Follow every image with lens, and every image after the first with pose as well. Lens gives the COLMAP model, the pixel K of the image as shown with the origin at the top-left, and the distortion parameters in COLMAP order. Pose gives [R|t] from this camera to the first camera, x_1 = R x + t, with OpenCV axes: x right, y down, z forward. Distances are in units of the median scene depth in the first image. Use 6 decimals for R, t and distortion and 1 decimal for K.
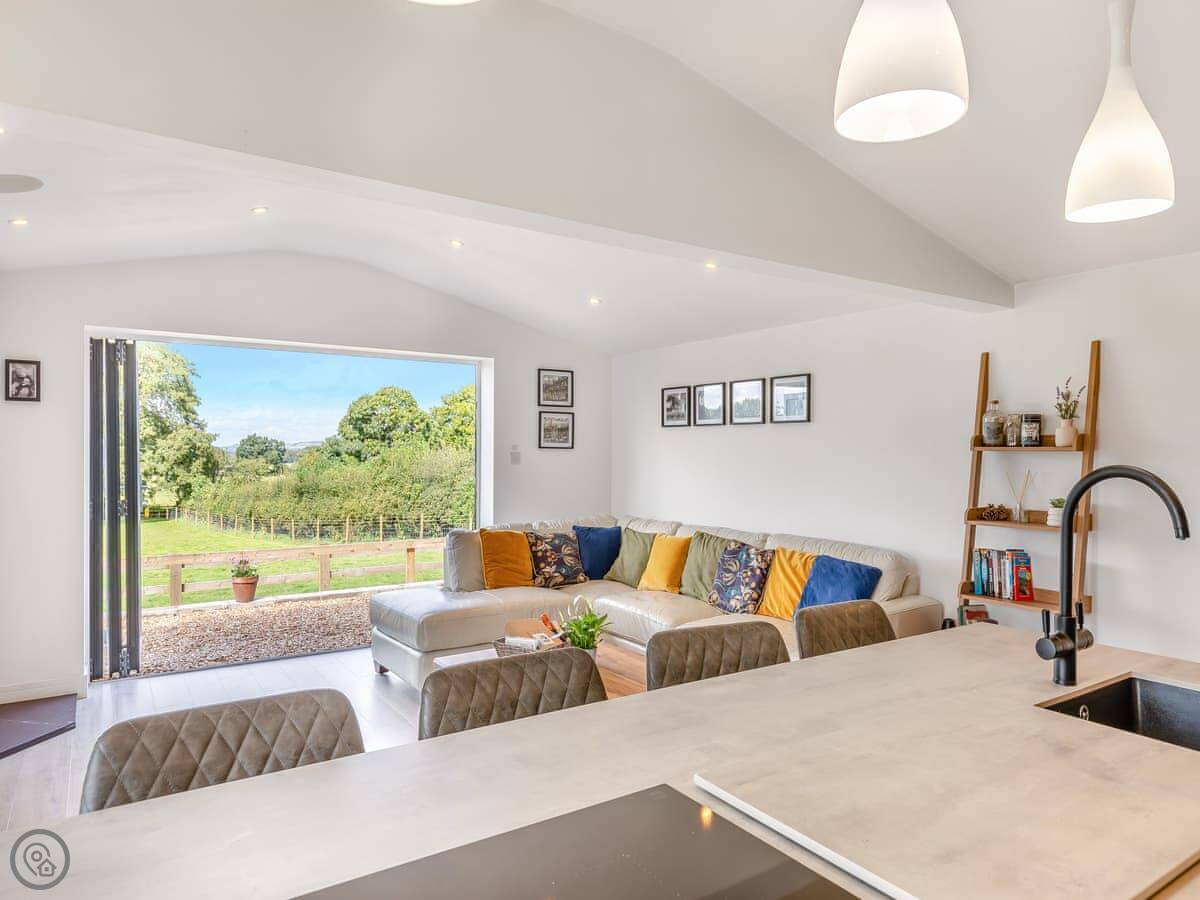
lens RADIAL K [[767.4, 0, 600.0], [0, 767.4, 450.0], [0, 0, 1]] dist [0.024374, -0.000218]
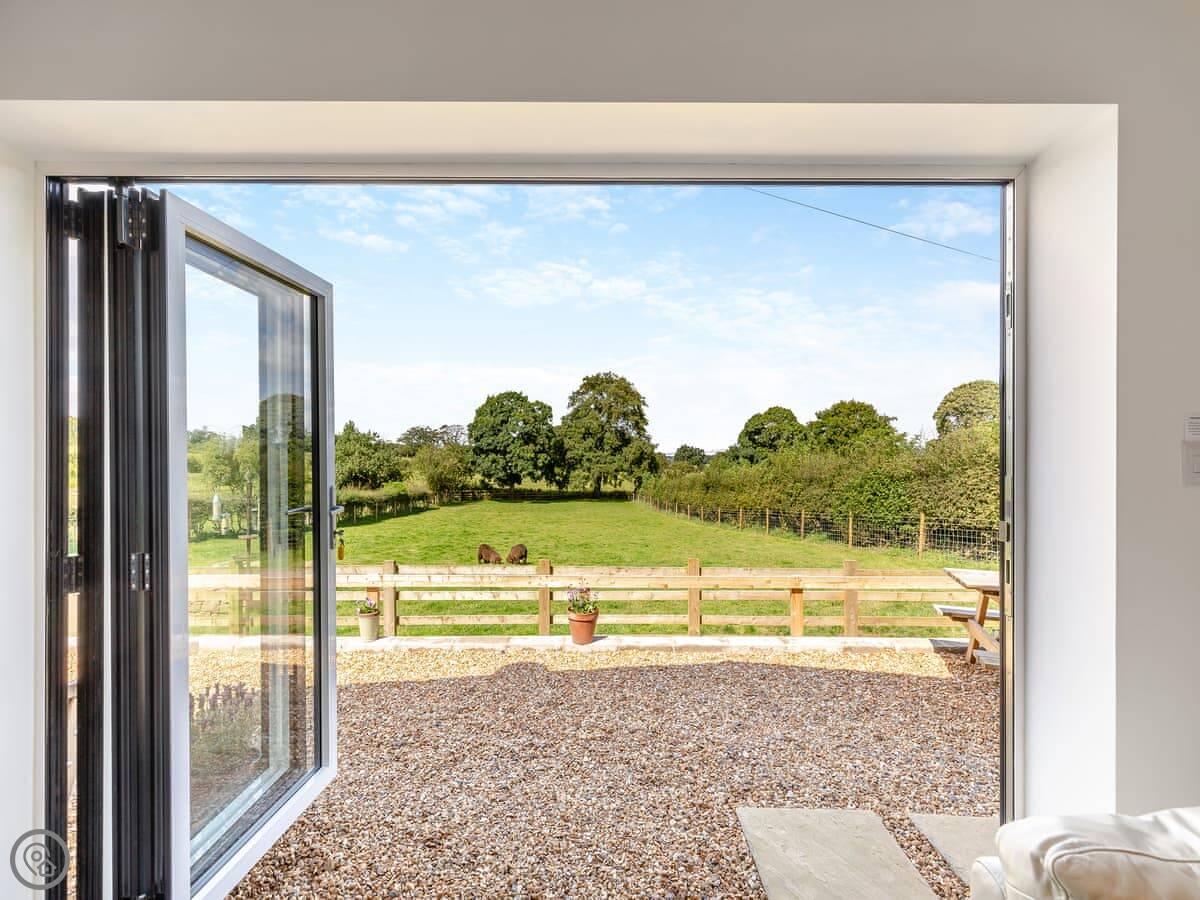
lens RADIAL K [[545.9, 0, 600.0], [0, 545.9, 450.0], [0, 0, 1]] dist [0.003008, 0.000443]
pose [[0.837148, -0.006187, -0.546941, -0.137178], [0.001028, 0.999952, -0.009739, 0.005541], [0.546975, 0.007591, 0.837115, 0.536236]]
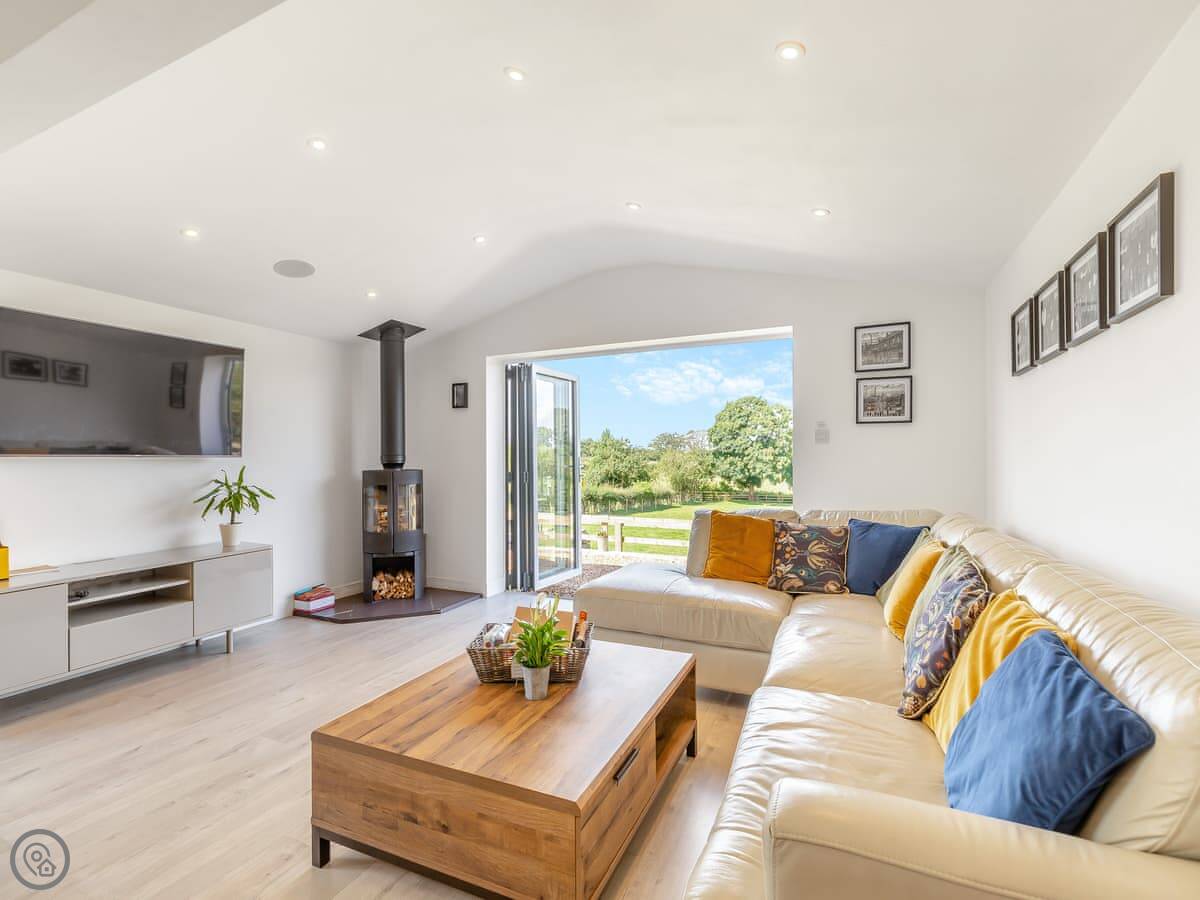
lens RADIAL K [[545.9, 0, 600.0], [0, 545.9, 450.0], [0, 0, 1]] dist [0.003008, 0.000443]
pose [[0.519706, -0.019500, -0.854123, 0.212425], [0.005415, 0.999795, -0.019531, 0.027587], [0.854328, 0.005525, 0.519705, 0.351992]]
